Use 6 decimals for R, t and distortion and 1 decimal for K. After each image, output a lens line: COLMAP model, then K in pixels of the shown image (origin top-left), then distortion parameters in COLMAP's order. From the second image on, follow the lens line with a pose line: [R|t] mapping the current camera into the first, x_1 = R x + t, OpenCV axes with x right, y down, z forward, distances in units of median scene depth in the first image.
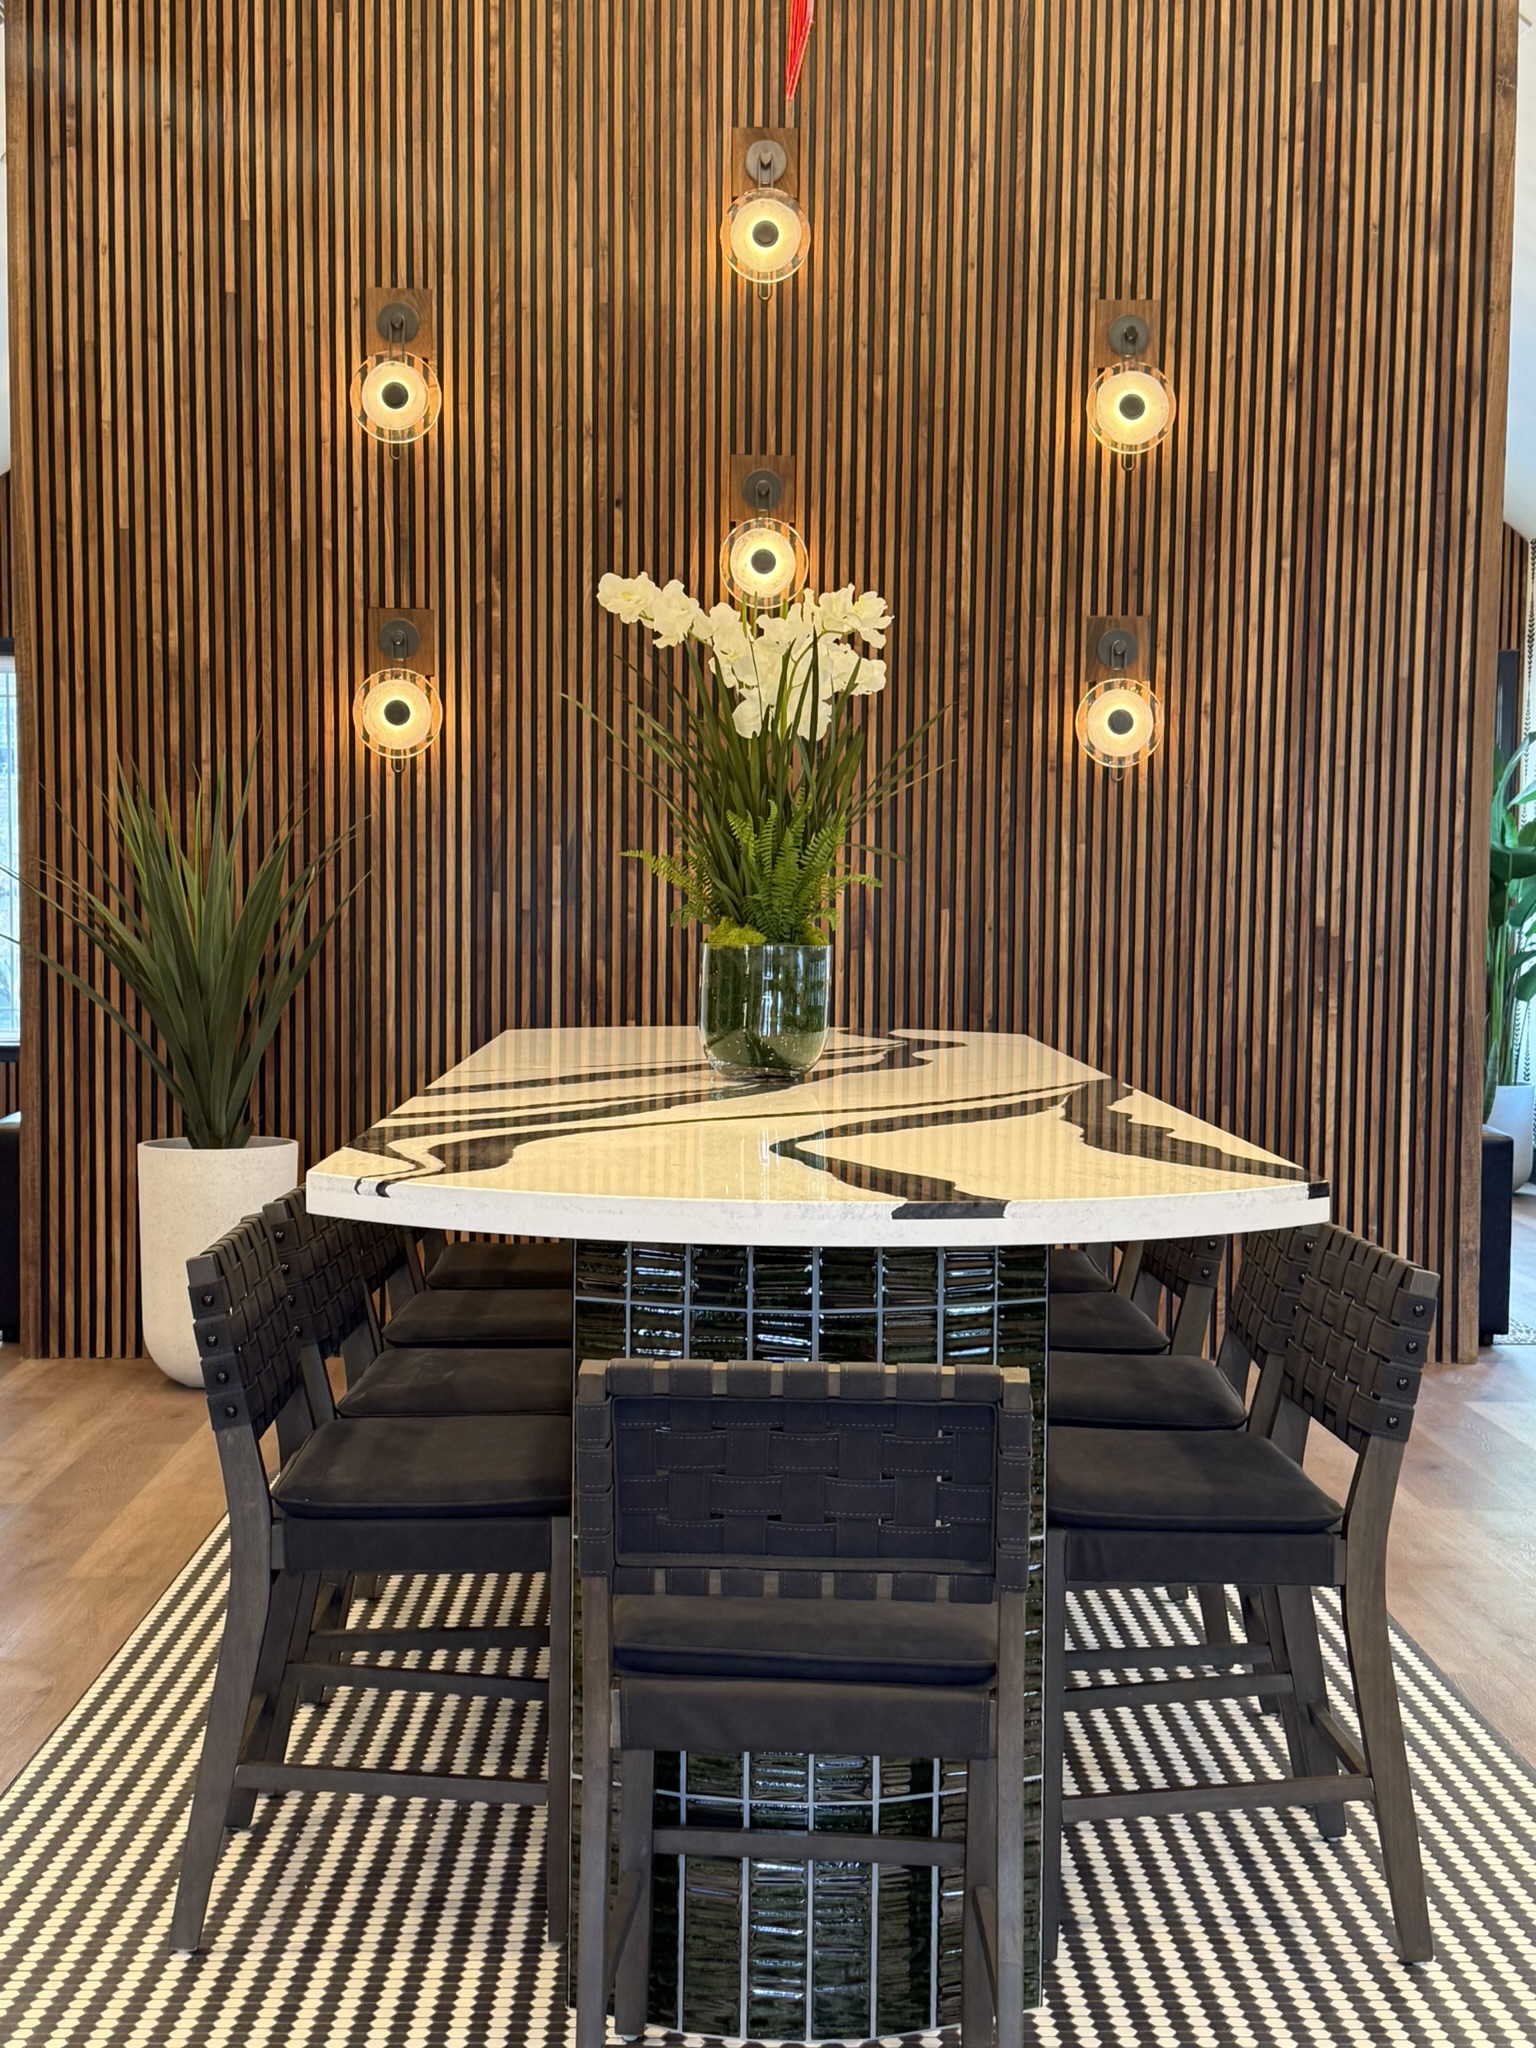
lens RADIAL K [[2494.2, 0, 768.4], [0, 2494.2, 1031.5], [0, 0, 1]] dist [0.114509, 0.000000]
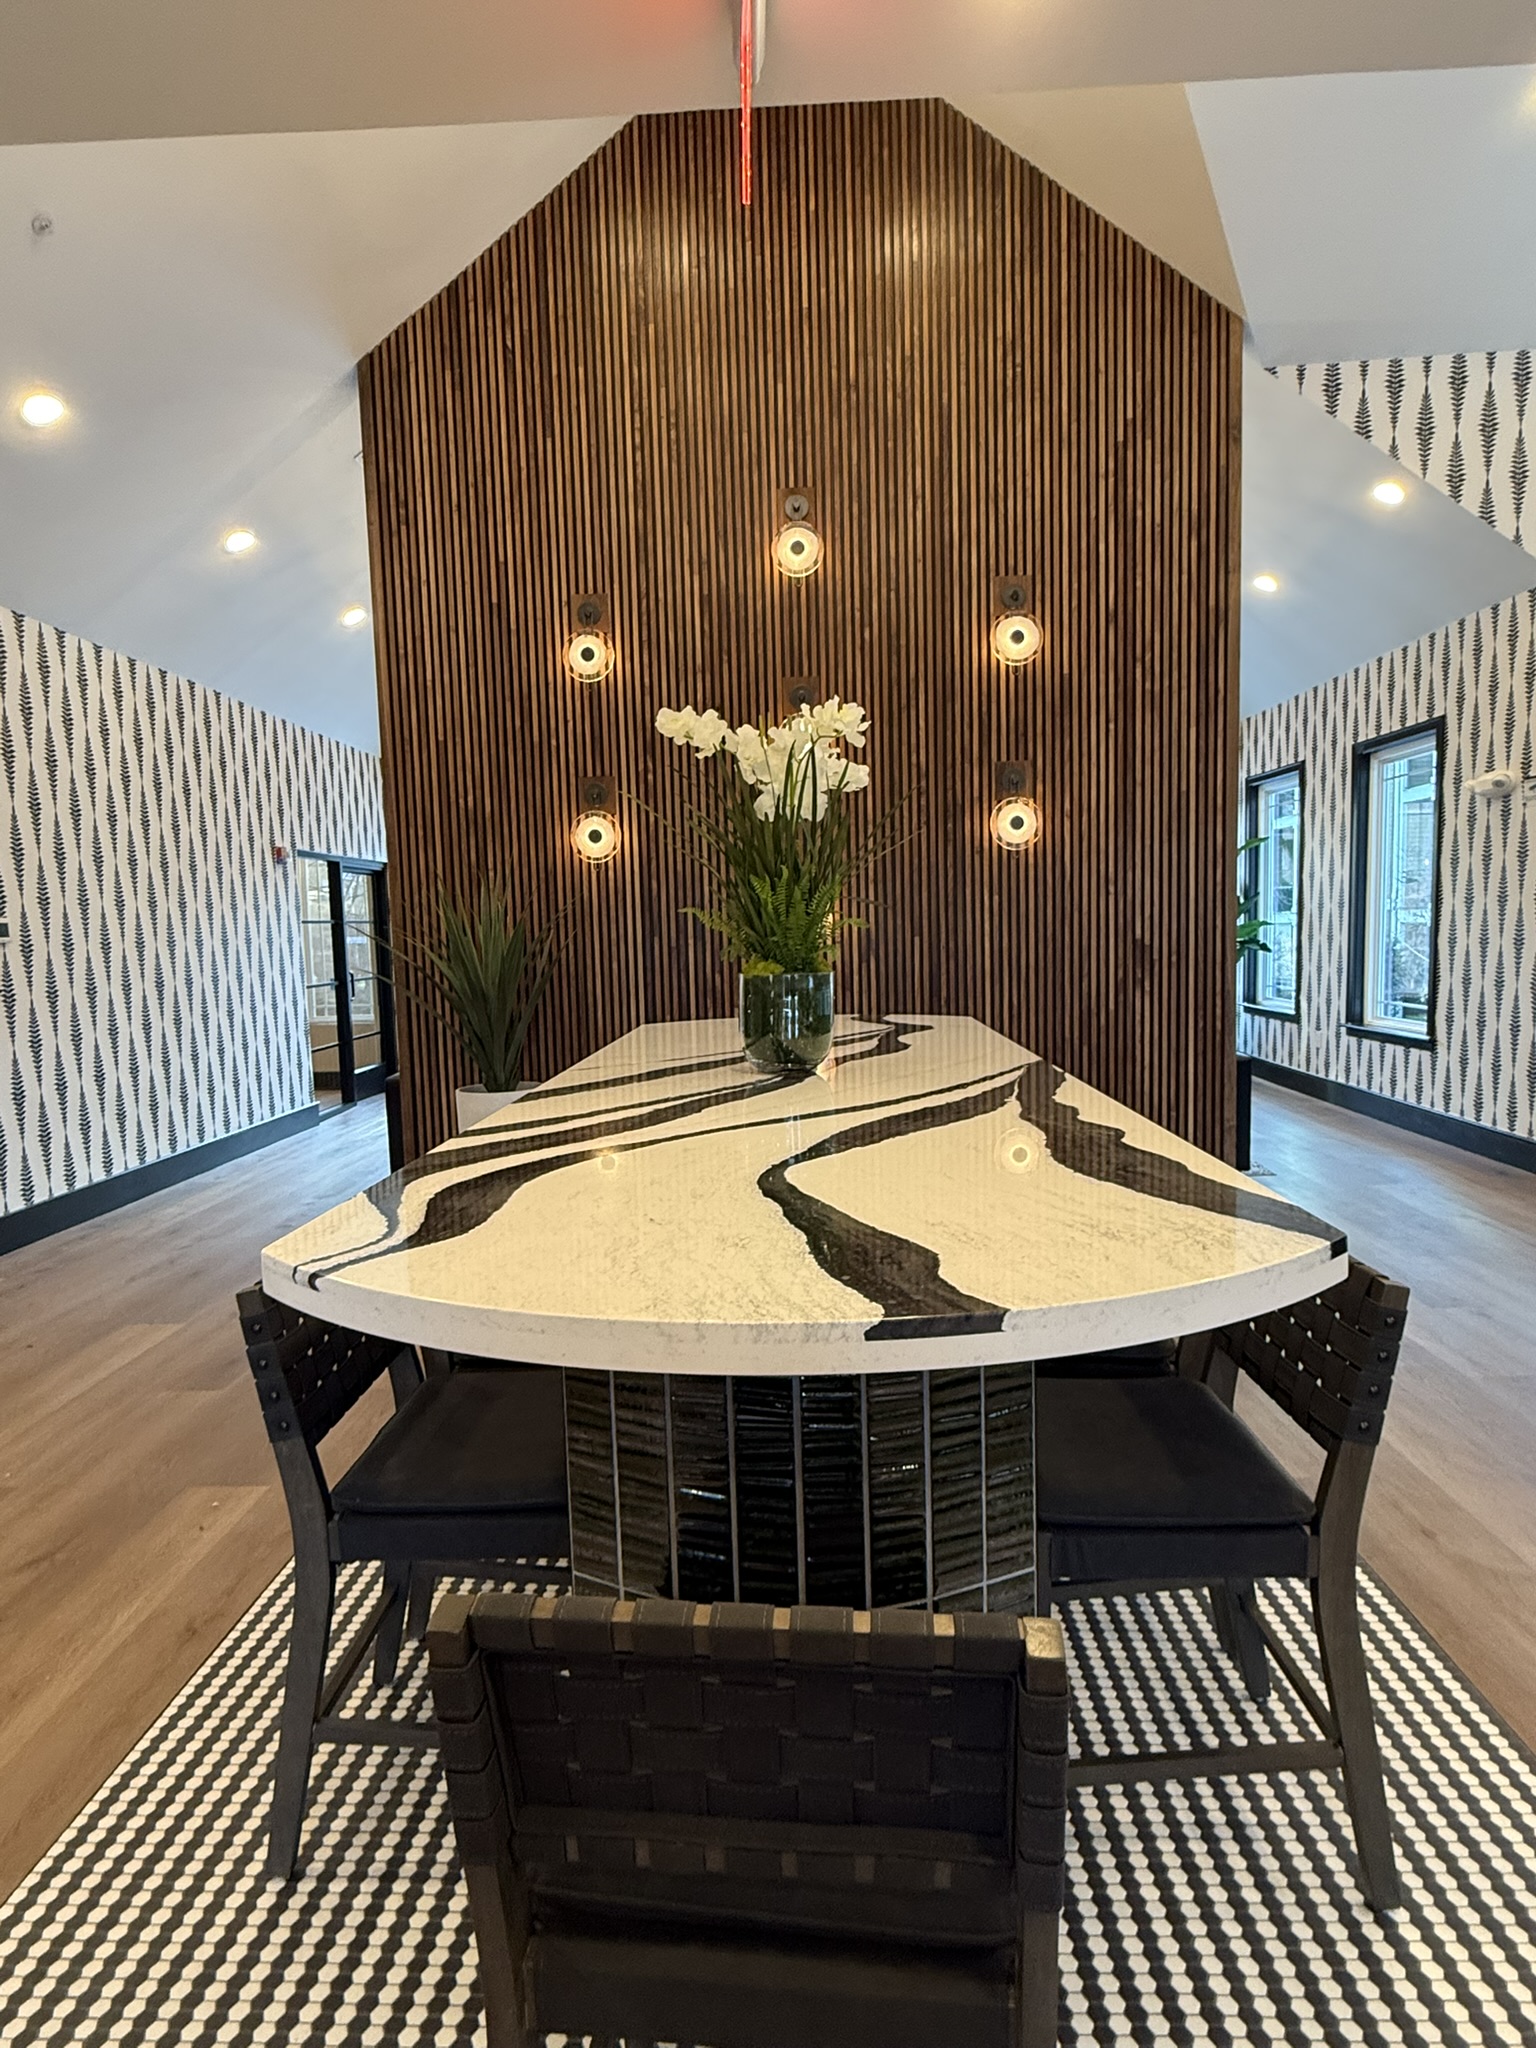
lens RADIAL K [[1083.2, 0, 760.5], [0, 1083.2, 1014.9], [0, 0, 1]] dist [0.001914, -0.000406]
pose [[0.996729, -0.032588, -0.073952, 0.017780], [0.034284, 0.999175, 0.021791, -0.015844], [0.073181, -0.024255, 0.997024, 0.255458]]
